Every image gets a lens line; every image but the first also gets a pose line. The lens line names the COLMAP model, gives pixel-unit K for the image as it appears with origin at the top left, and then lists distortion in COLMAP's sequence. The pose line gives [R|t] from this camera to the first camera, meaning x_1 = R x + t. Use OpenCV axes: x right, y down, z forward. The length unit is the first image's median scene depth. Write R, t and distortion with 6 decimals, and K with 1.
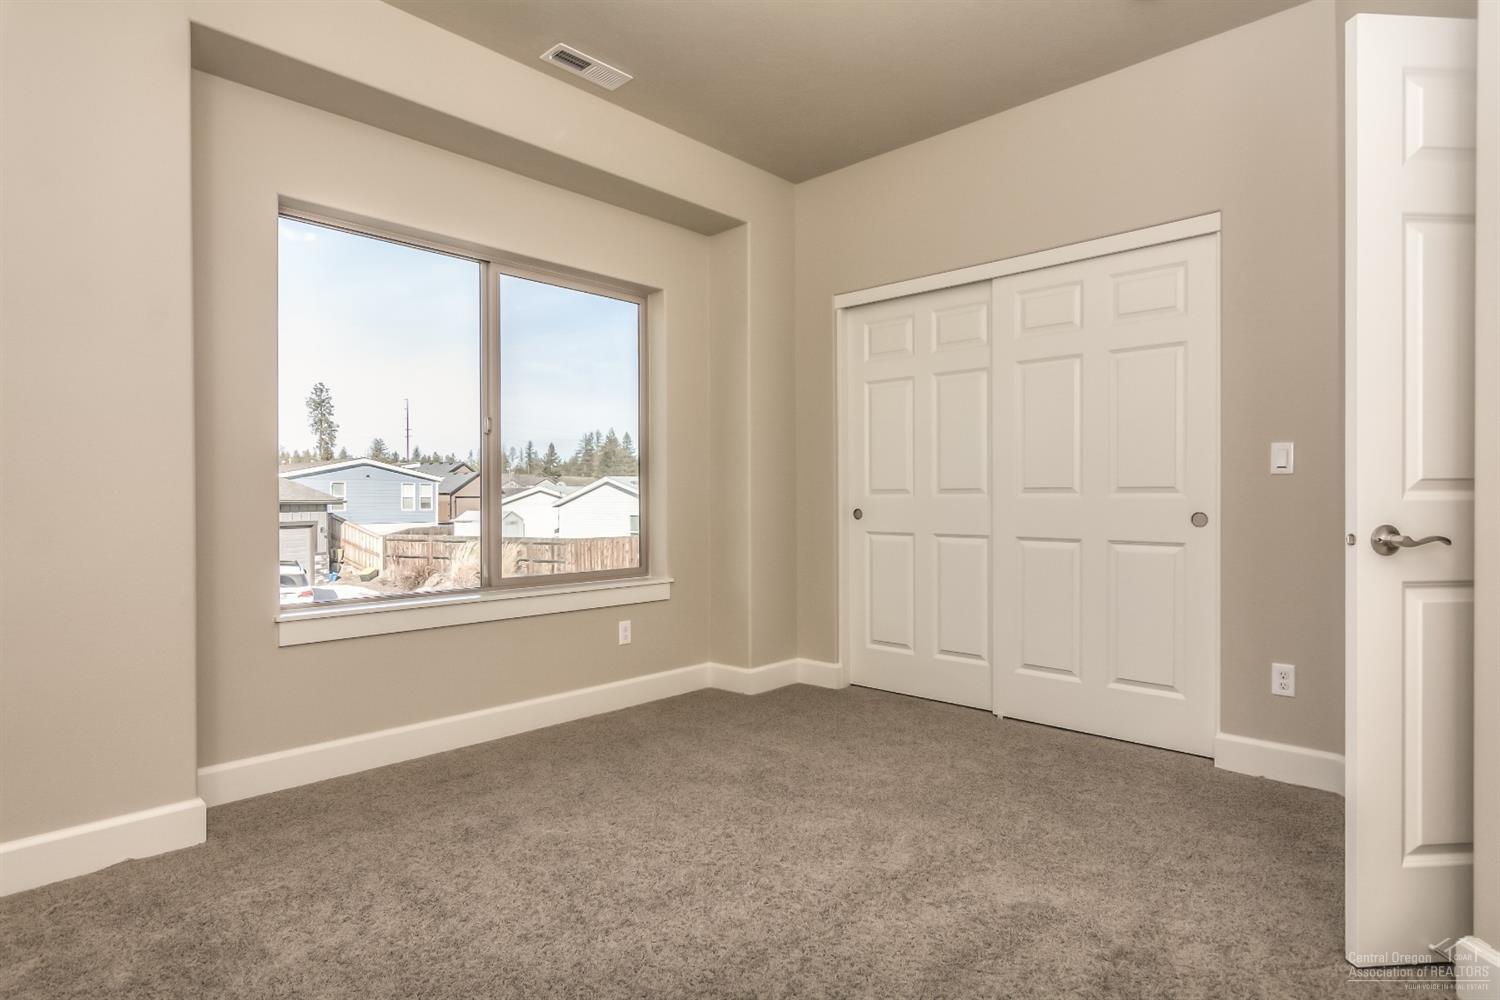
lens RADIAL K [[786.2, 0, 739.3], [0, 786.2, 492.0], [0, 0, 1]] dist [0.001079, -0.001365]
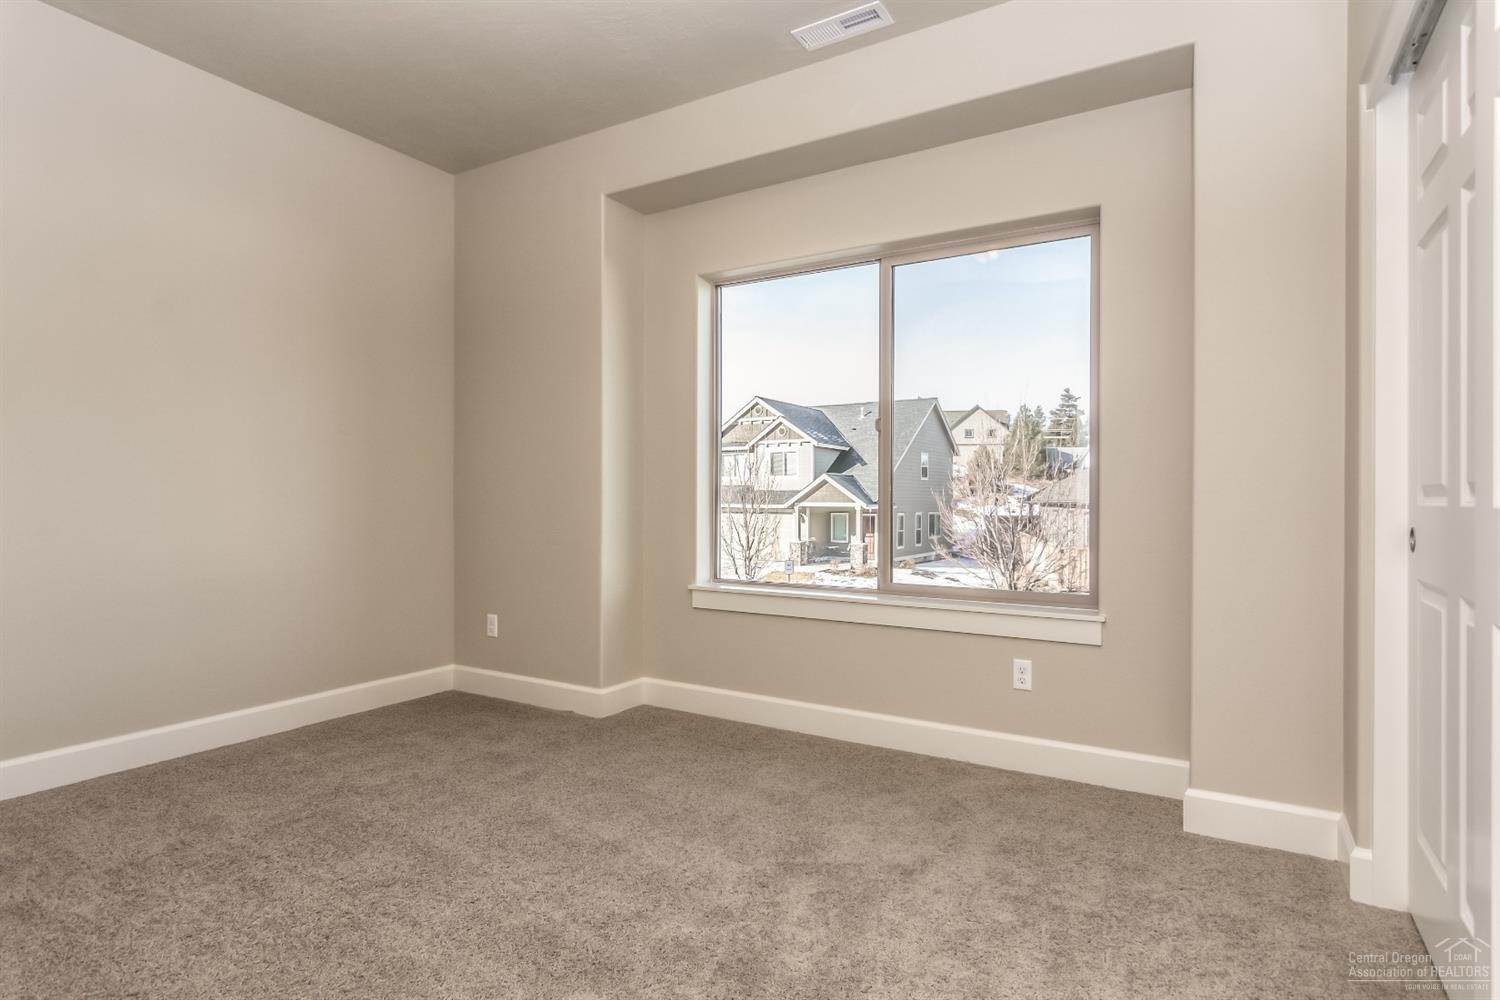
lens RADIAL K [[786.2, 0, 752.8], [0, 786.2, 490.2], [0, 0, 1]] dist [0.001079, -0.001365]
pose [[0.213770, -0.008985, -0.976843, 0.599388], [0.007151, 0.999945, -0.007632, 0.002566], [0.976858, -0.005354, 0.213822, 0.626960]]
